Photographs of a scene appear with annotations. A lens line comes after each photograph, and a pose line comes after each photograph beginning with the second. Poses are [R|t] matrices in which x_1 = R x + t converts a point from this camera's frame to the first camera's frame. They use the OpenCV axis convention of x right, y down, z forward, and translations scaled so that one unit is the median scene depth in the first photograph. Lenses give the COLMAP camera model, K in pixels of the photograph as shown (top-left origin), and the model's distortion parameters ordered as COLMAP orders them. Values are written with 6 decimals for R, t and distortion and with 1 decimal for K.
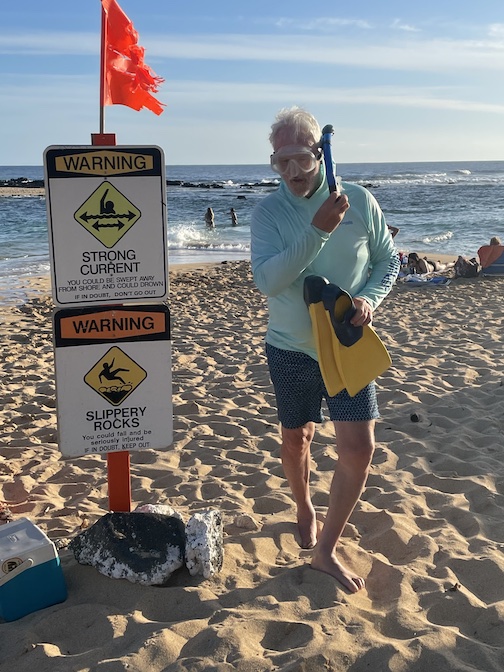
lens RADIAL K [[891.6, 0, 253.1], [0, 891.6, 329.6], [0, 0, 1]] dist [0.056424, 0.000000]
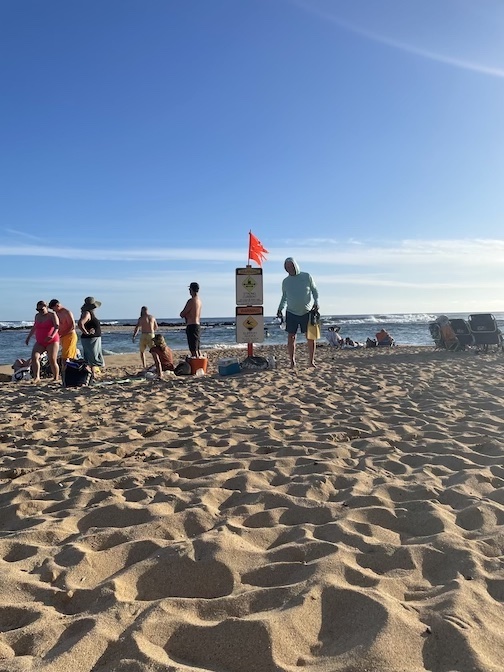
lens RADIAL K [[521.8, 0, 250.0], [0, 521.8, 340.6], [0, 0, 1]] dist [0.018963, 0.001804]
pose [[0.999060, -0.009008, -0.042396, -0.040715], [0.002926, 0.989949, -0.141398, 0.357728], [0.043243, 0.141141, 0.989045, -1.038925]]
